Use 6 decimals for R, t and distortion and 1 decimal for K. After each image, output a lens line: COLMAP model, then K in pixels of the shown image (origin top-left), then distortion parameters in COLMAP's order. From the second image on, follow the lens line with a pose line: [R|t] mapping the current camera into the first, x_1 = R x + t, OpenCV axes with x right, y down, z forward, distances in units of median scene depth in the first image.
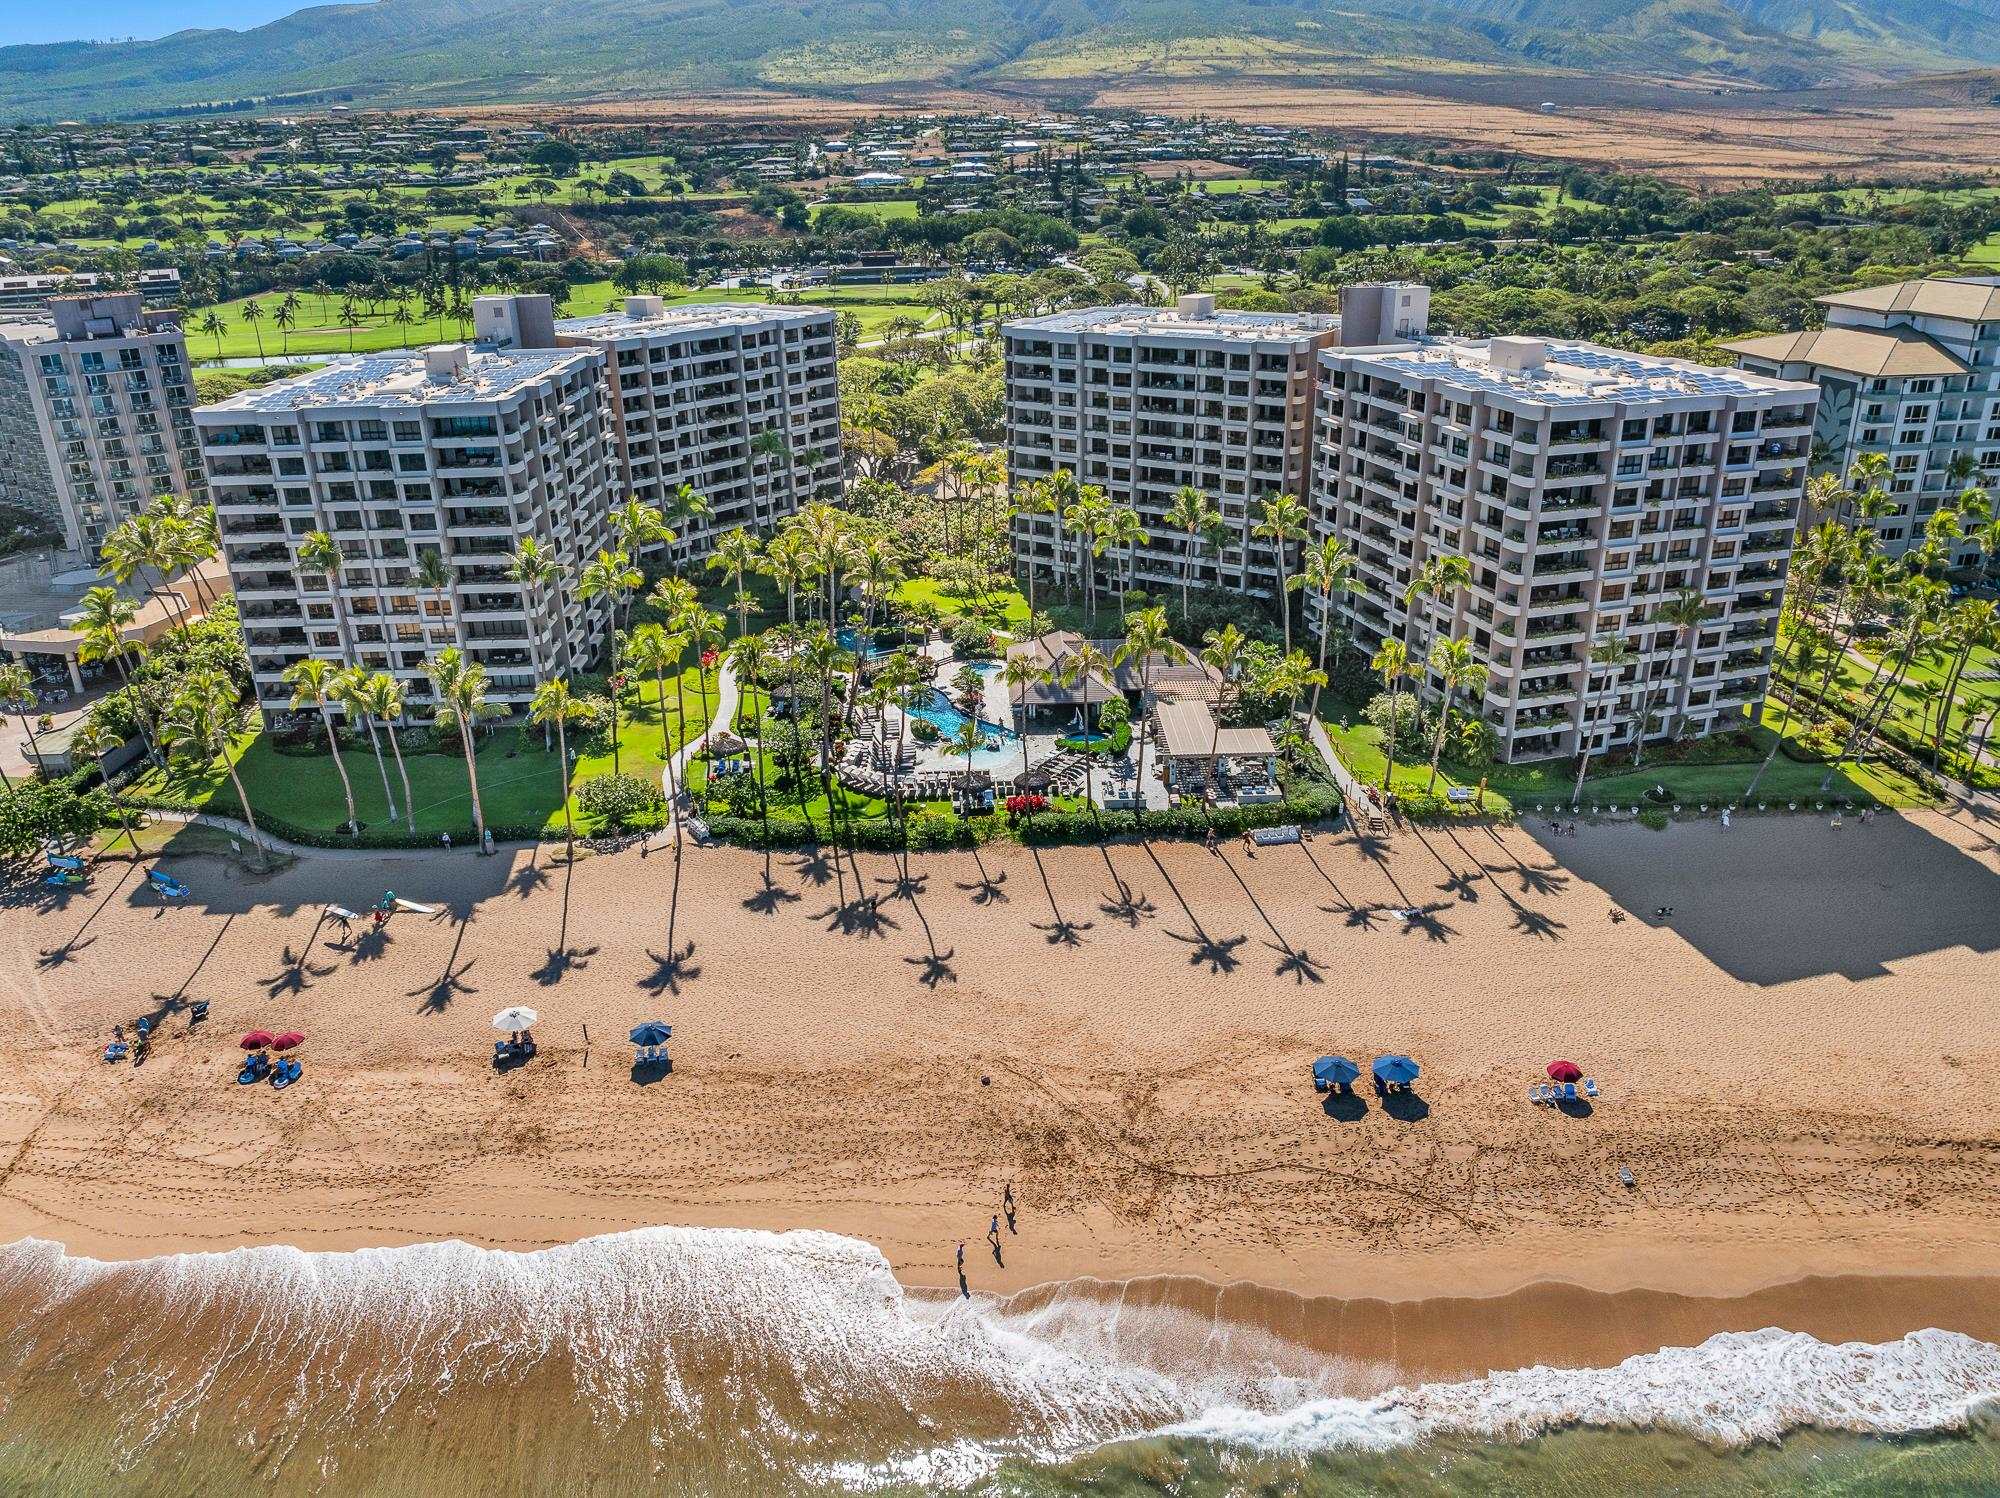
lens RADIAL K [[1444.8, 0, 1006.5], [0, 1444.8, 738.4], [0, 0, 1]] dist [-0.025282, -0.026688]
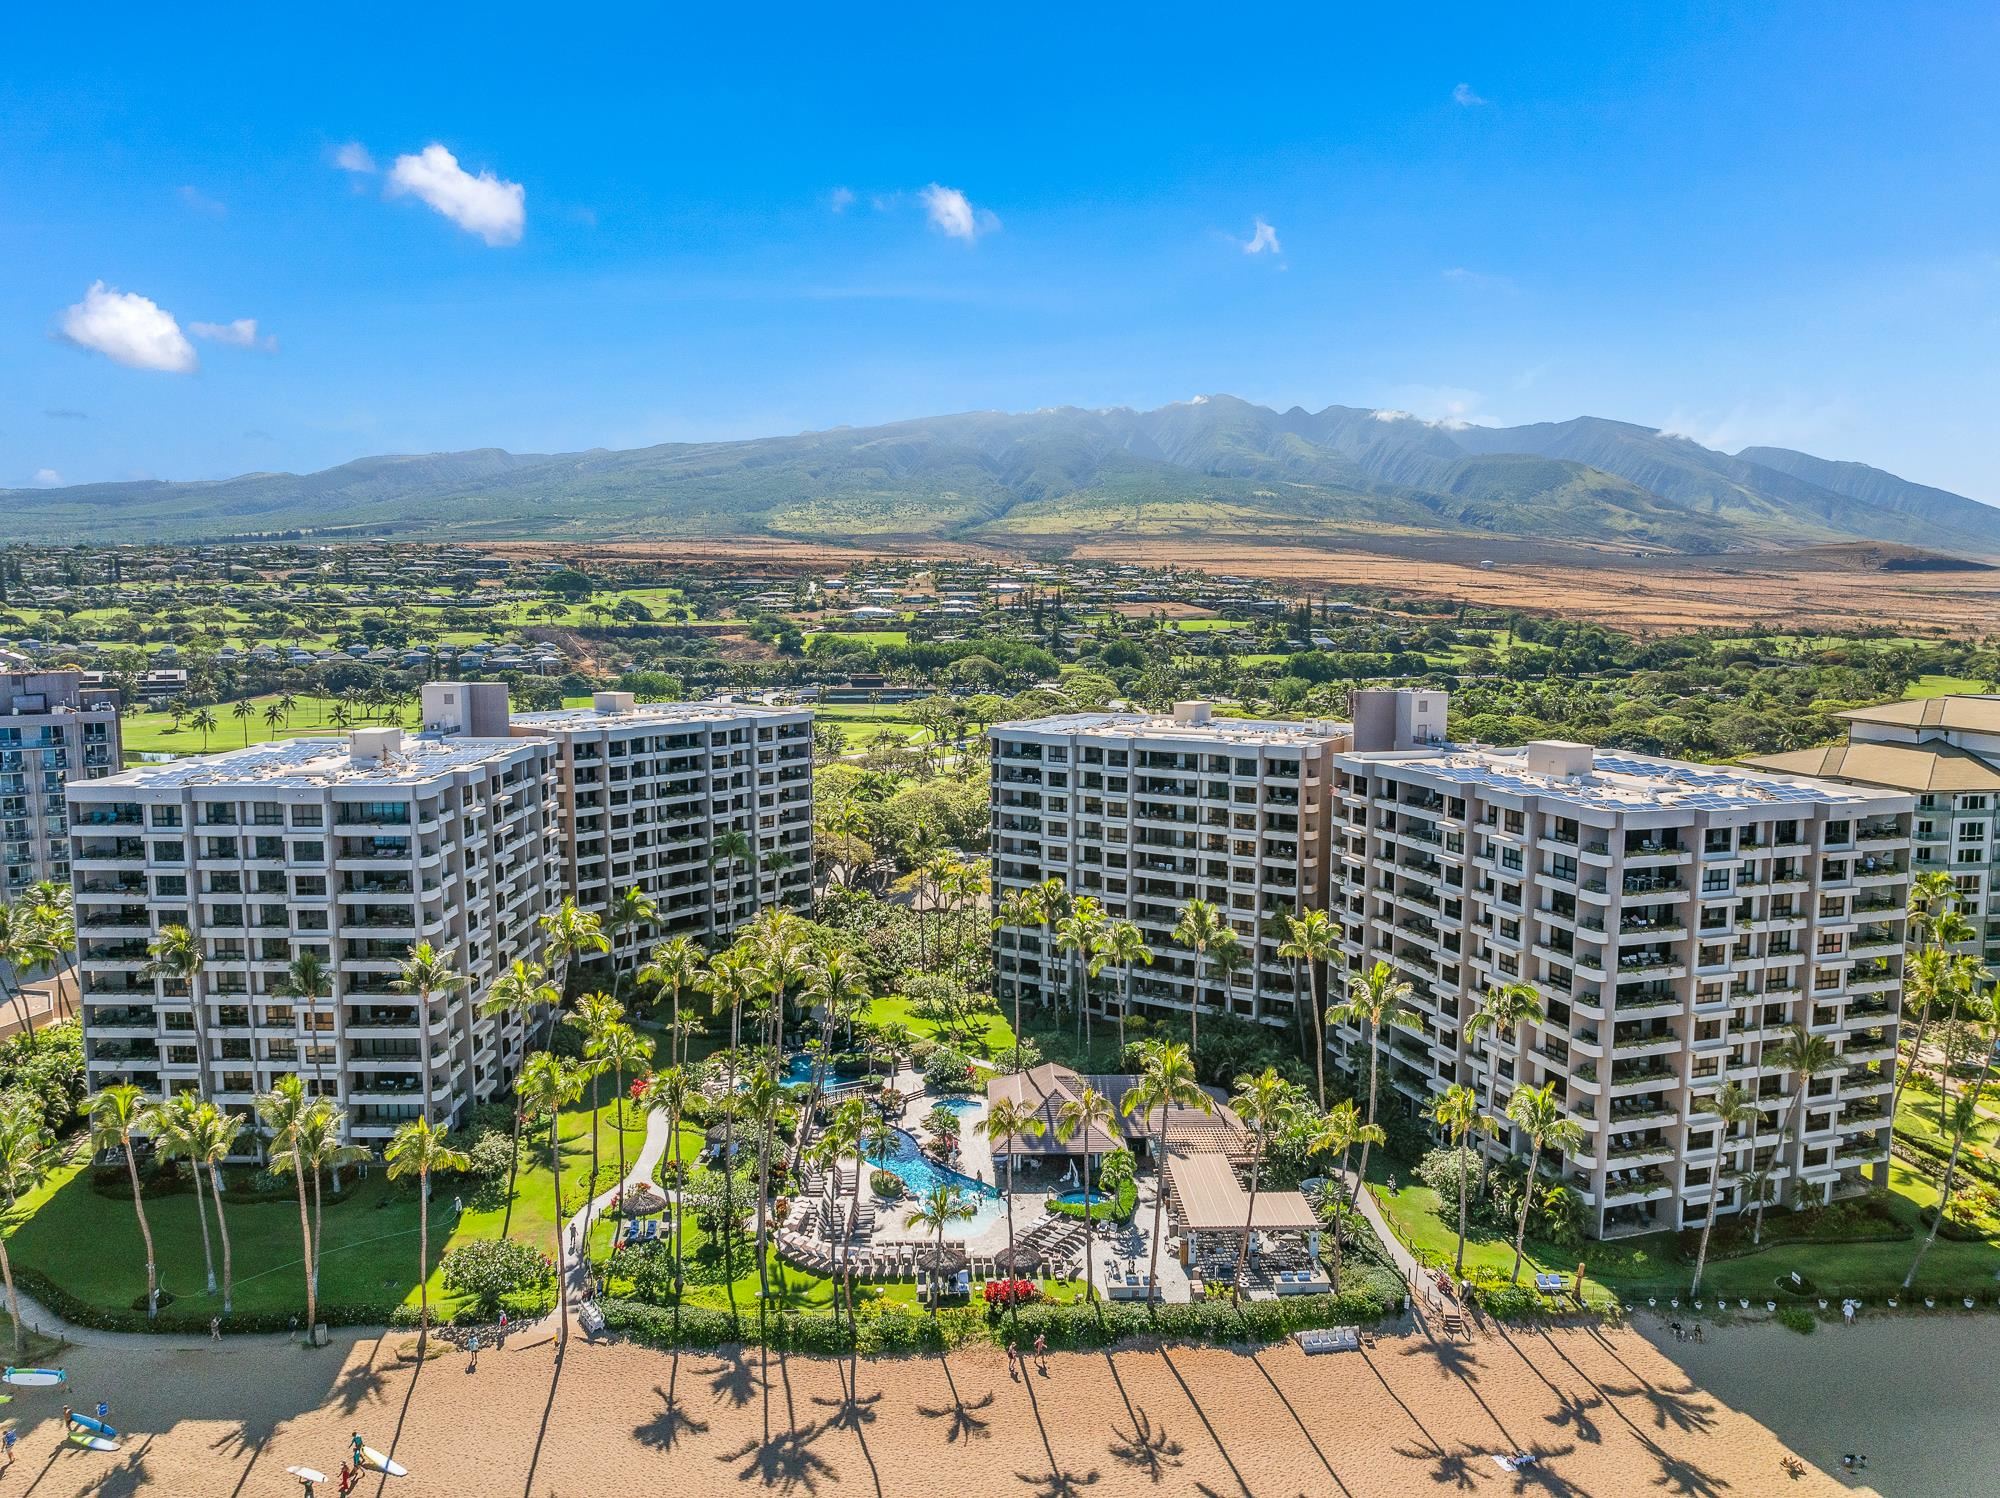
lens RADIAL K [[1412.5, 0, 1006.5], [0, 1412.5, 741.9], [0, 0, 1]] dist [-0.021043, -0.027575]
pose [[0.999696, 0.020968, 0.012942, -0.003425], [-0.016470, 0.959280, -0.281977, -0.019170], [-0.018327, 0.281678, 0.959334, 0.130664]]
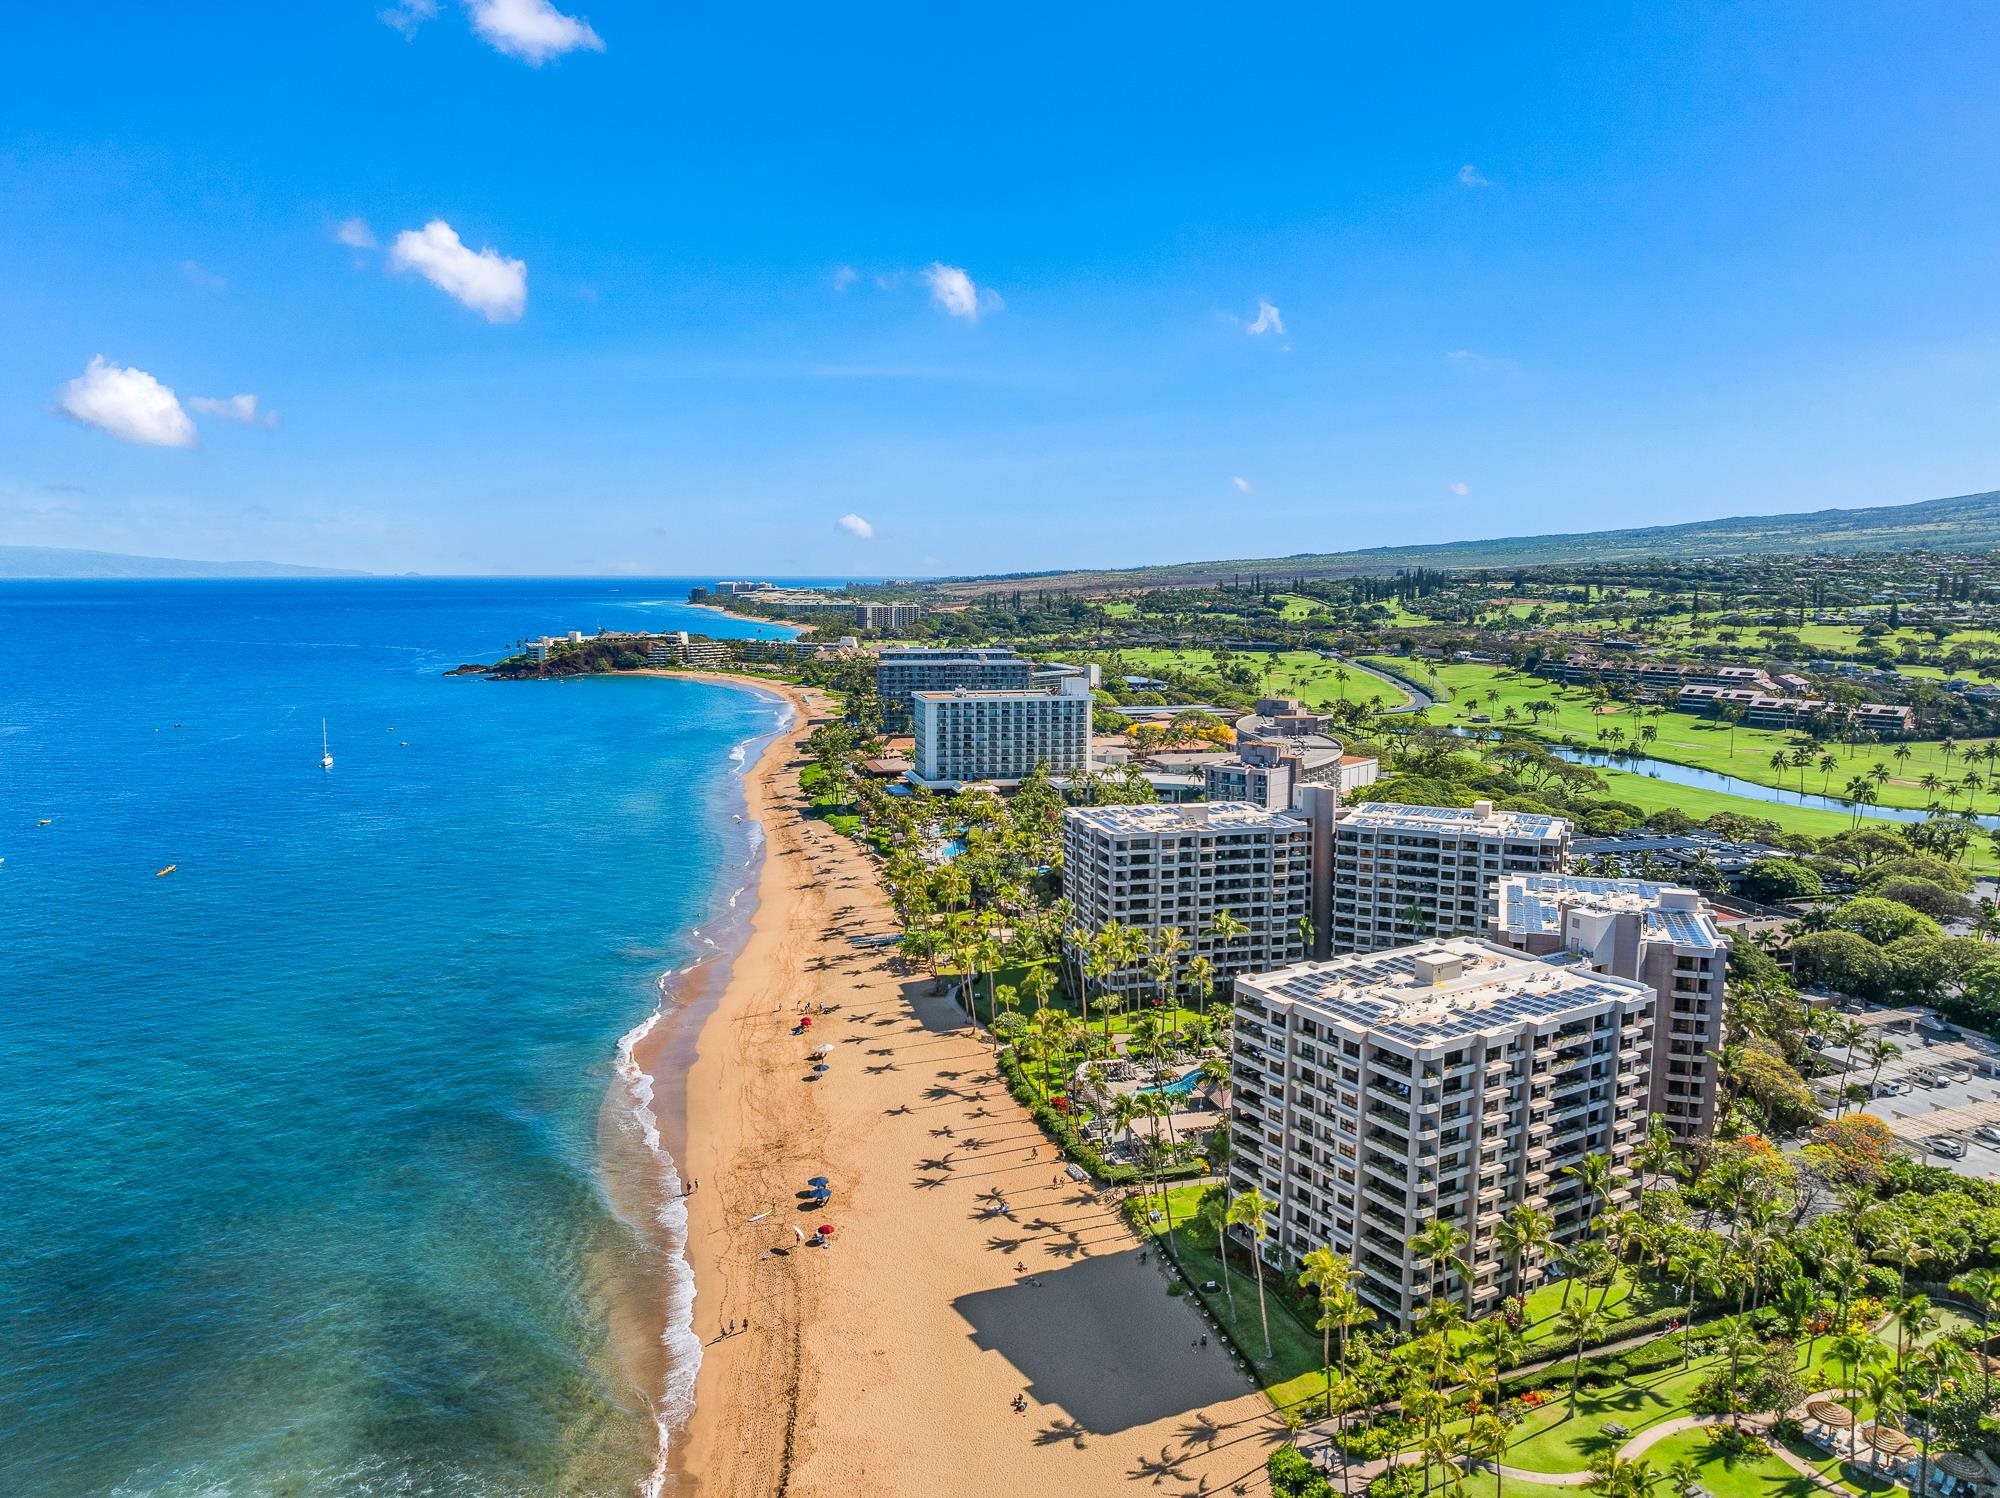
lens RADIAL K [[1412.5, 0, 1006.5], [0, 1412.5, 741.9], [0, 0, 1]] dist [-0.021043, -0.027575]
pose [[0.233817, 0.134820, -0.962888, 1.185759], [-0.369503, 0.928357, 0.040259, -0.302768], [0.899331, 0.346377, 0.266882, 0.244203]]
